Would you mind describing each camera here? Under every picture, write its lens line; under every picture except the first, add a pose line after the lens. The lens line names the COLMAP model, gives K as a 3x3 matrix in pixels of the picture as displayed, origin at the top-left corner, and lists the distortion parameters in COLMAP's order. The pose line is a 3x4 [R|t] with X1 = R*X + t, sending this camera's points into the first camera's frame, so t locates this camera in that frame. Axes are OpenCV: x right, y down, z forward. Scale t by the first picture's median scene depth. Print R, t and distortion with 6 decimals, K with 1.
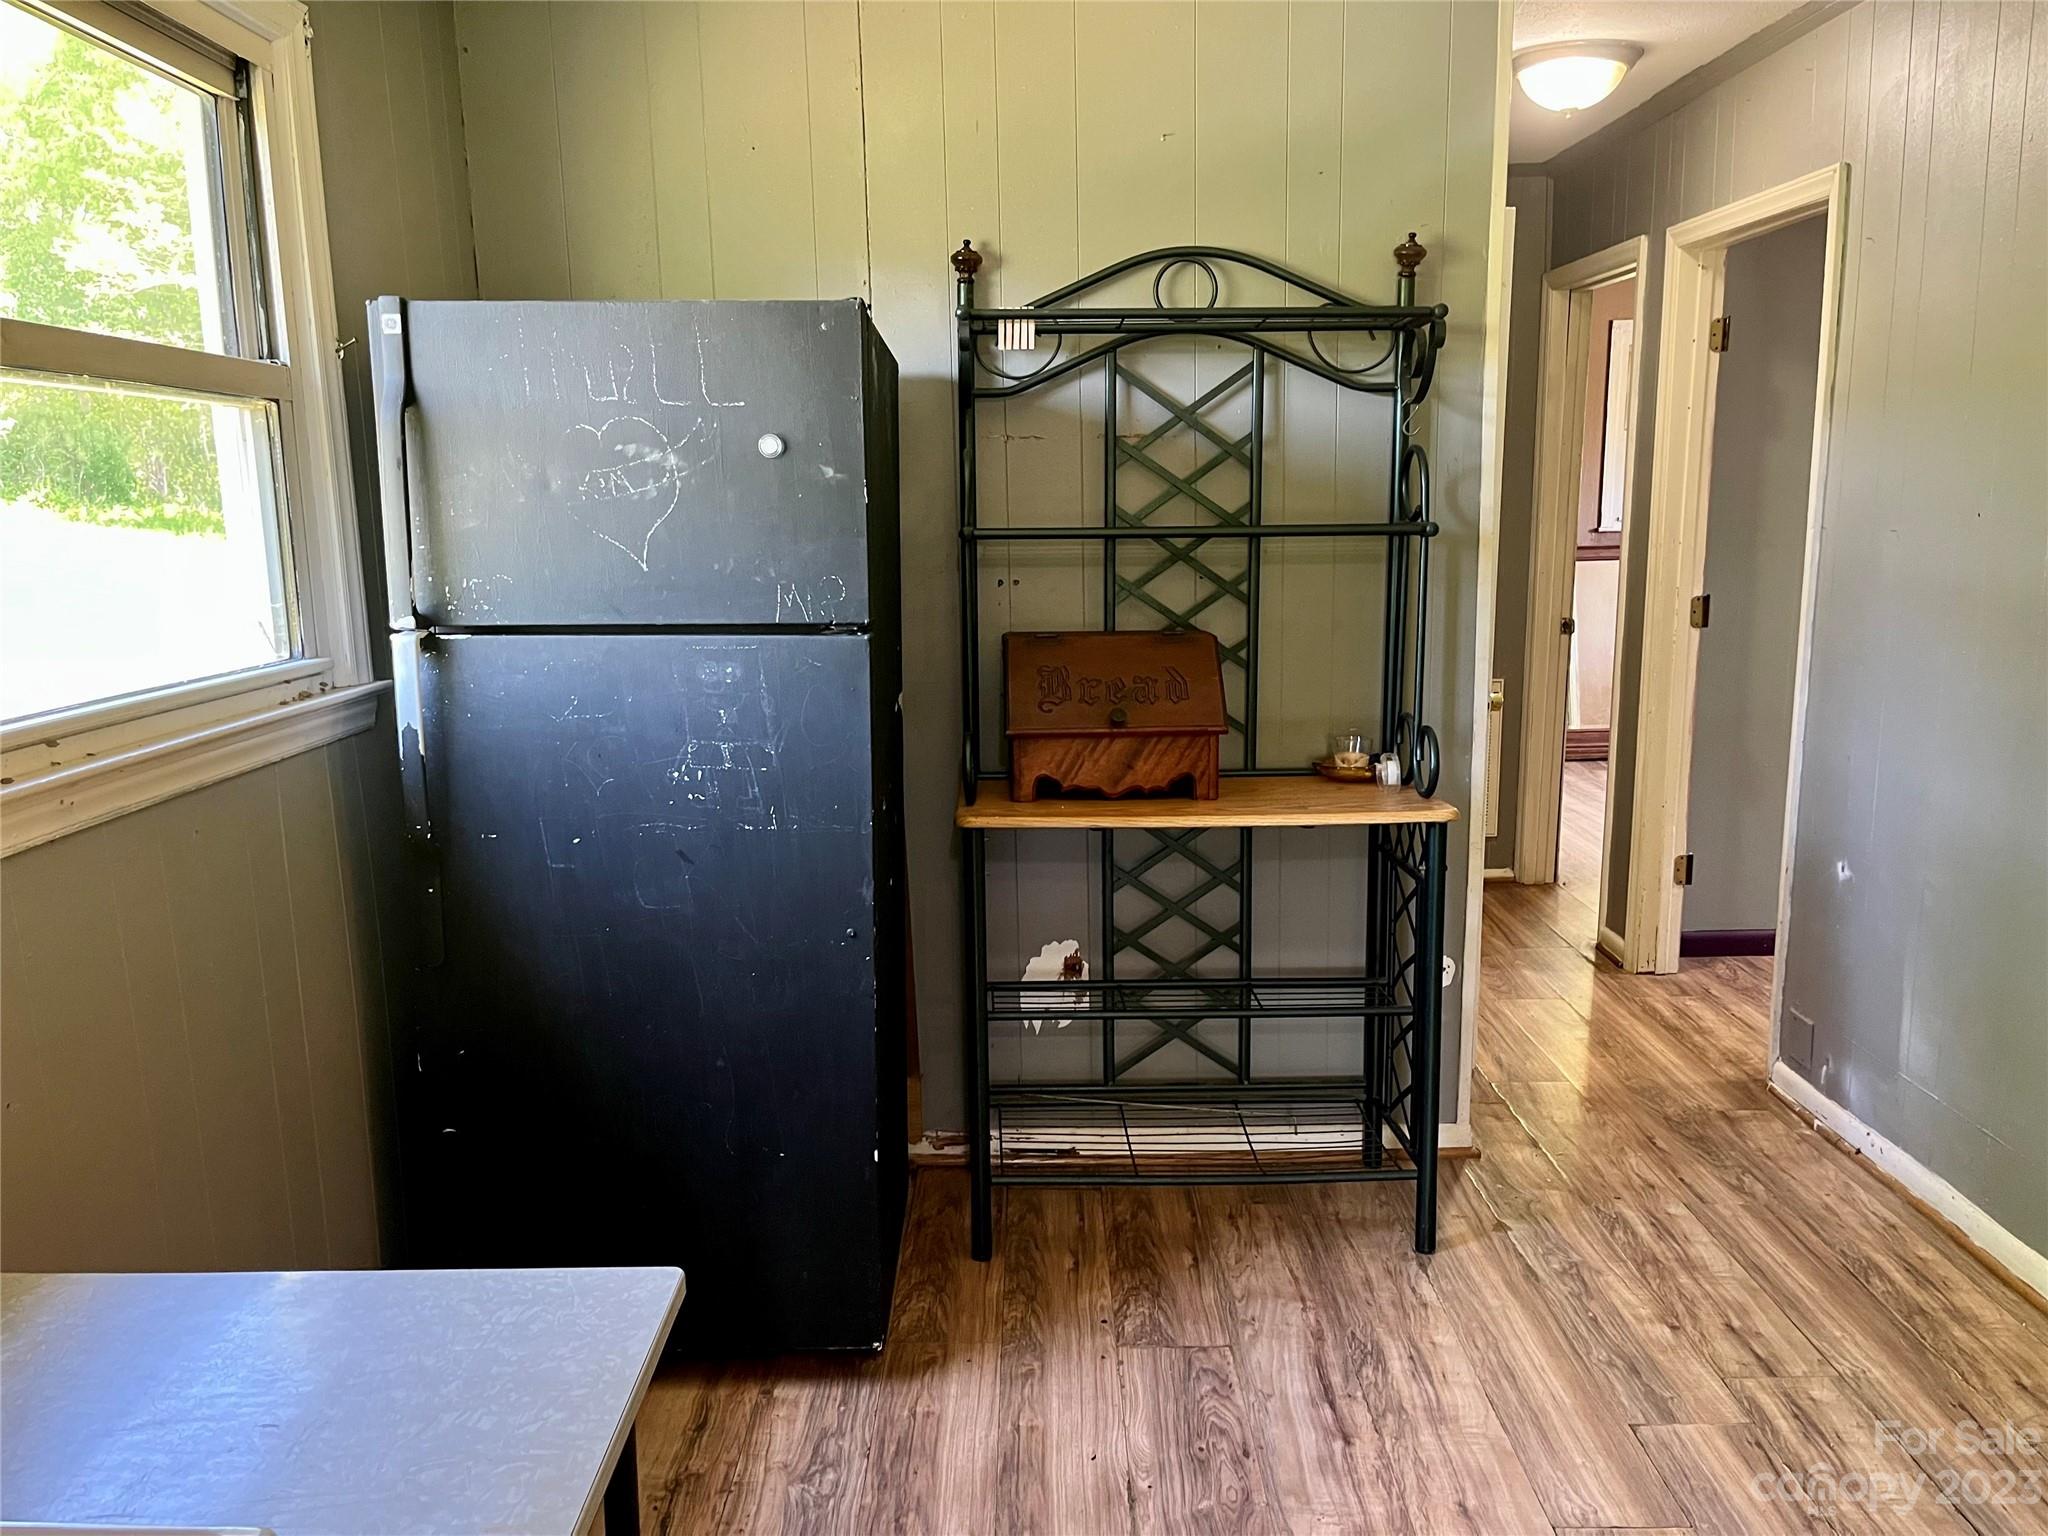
lens RADIAL K [[1551.7, 0, 1028.6], [0, 1551.7, 784.0], [0, 0, 1]] dist [0.040402, -0.036056]
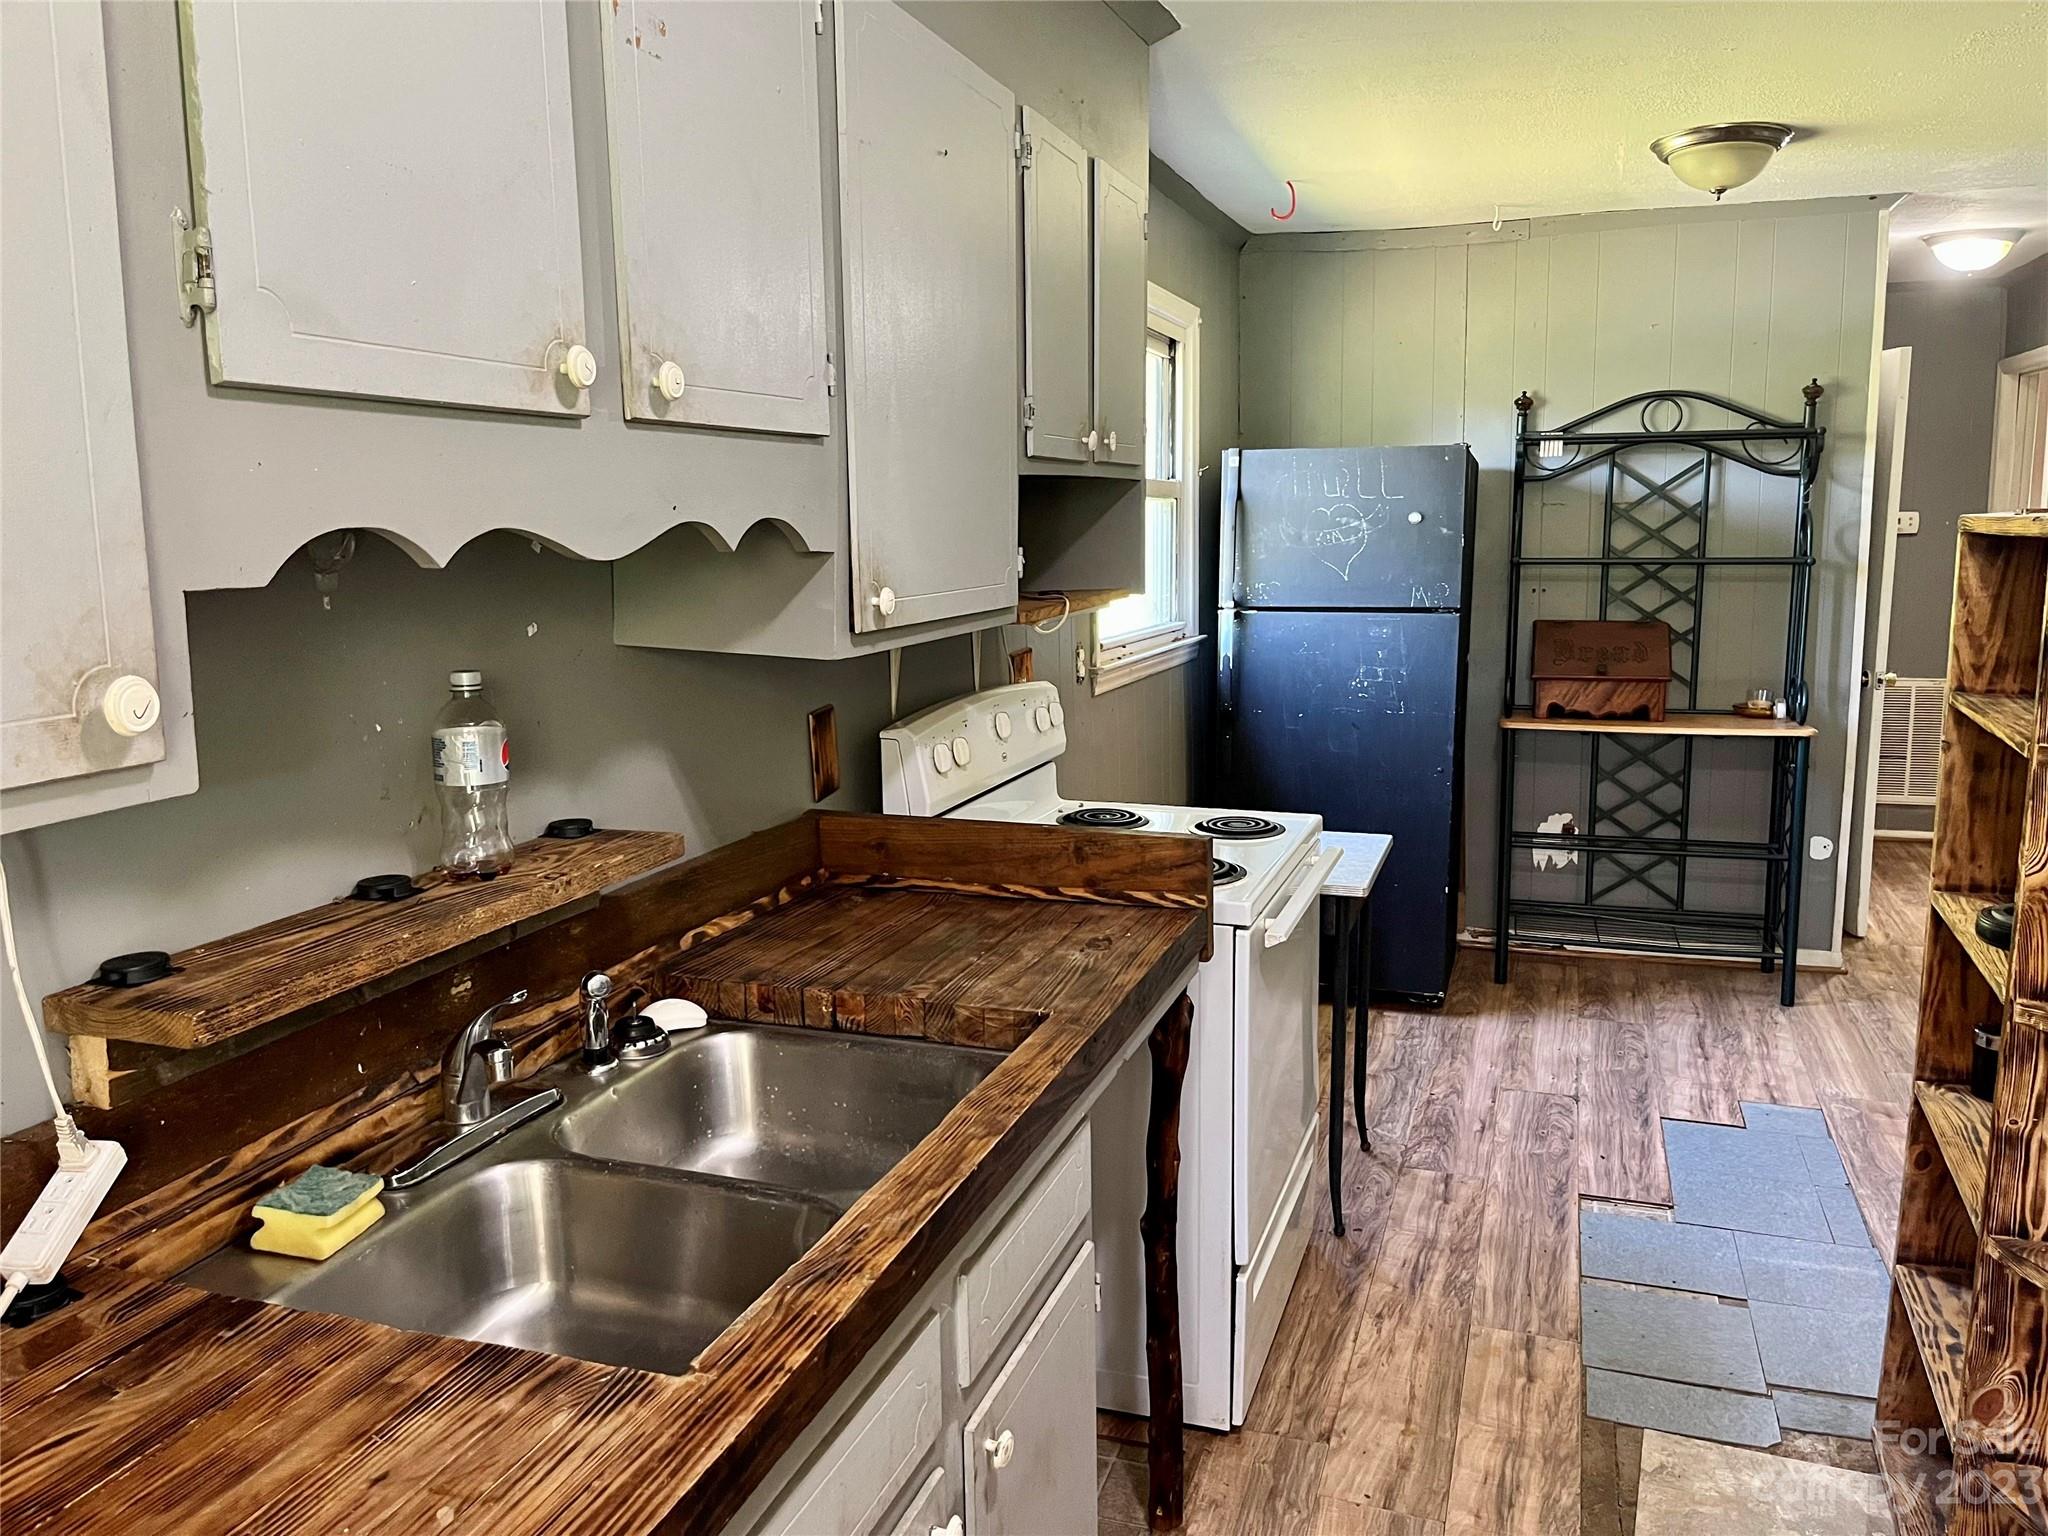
lens RADIAL K [[1551.7, 0, 1038.5], [0, 1551.7, 775.0], [0, 0, 1]] dist [0.040402, -0.036056]
pose [[0.946334, 0.052114, -0.318960, 0.023445], [-0.058847, 0.998201, -0.011500, 0.124090], [0.317787, 0.029653, 0.947698, -0.788229]]
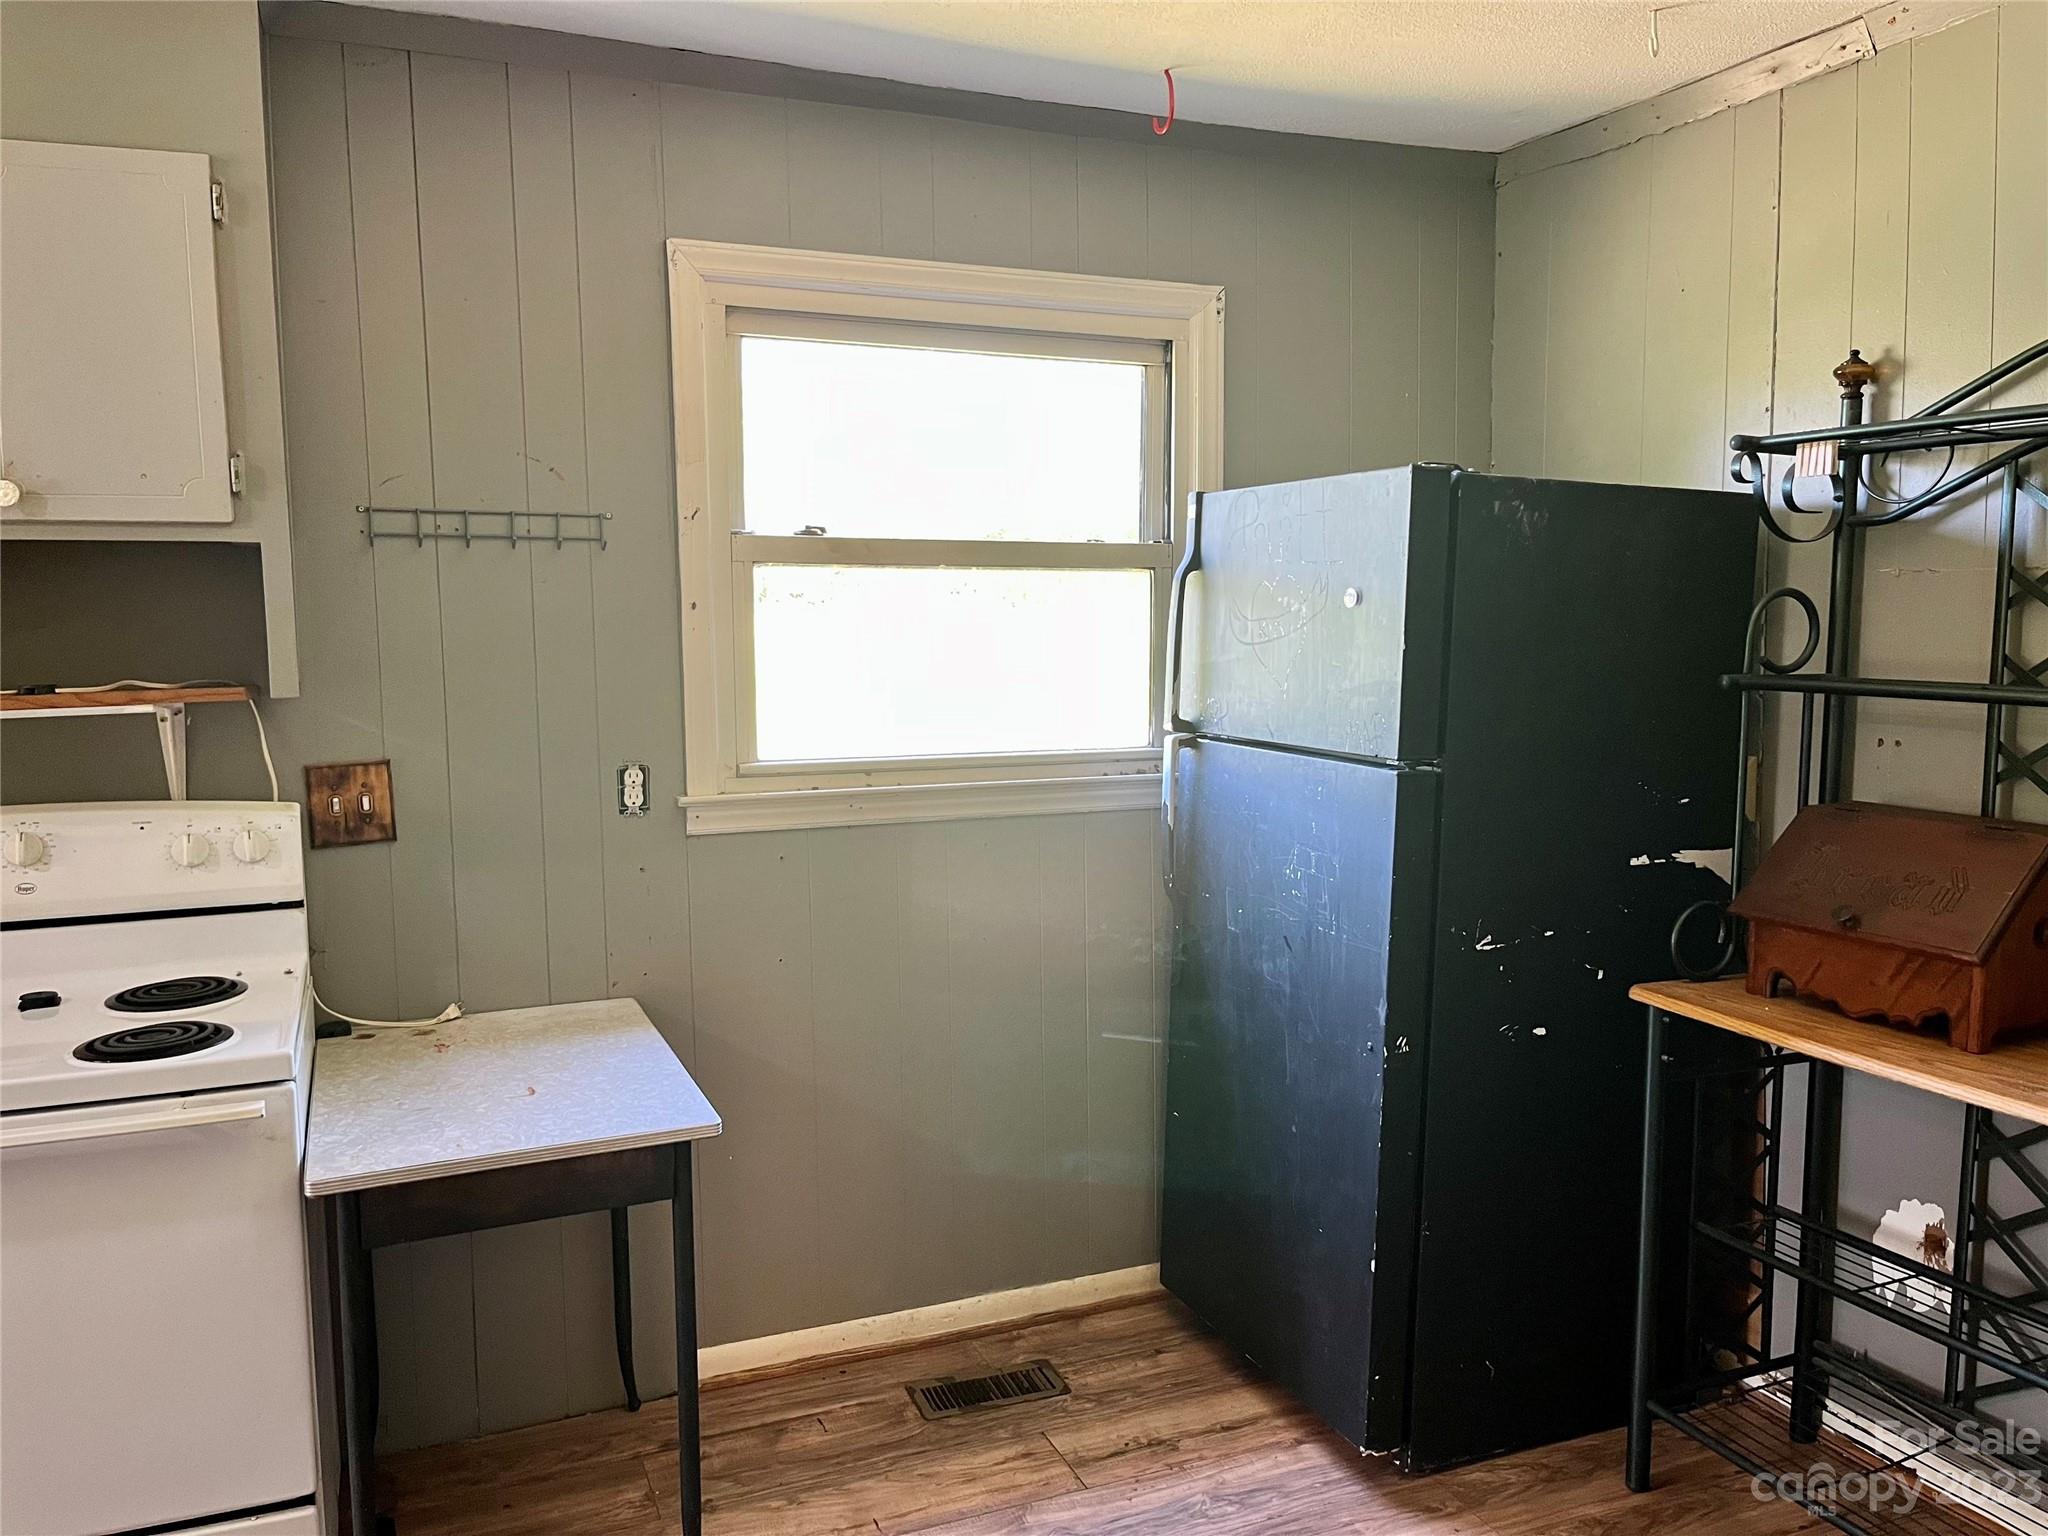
lens RADIAL K [[1551.7, 0, 1020.8], [0, 1551.7, 773.0], [0, 0, 1]] dist [0.040402, -0.036056]
pose [[0.387905, 0.105553, -0.915636, 0.609040], [-0.171134, 0.984395, 0.040979, -0.074208], [0.905673, 0.140801, 0.399915, 0.265786]]
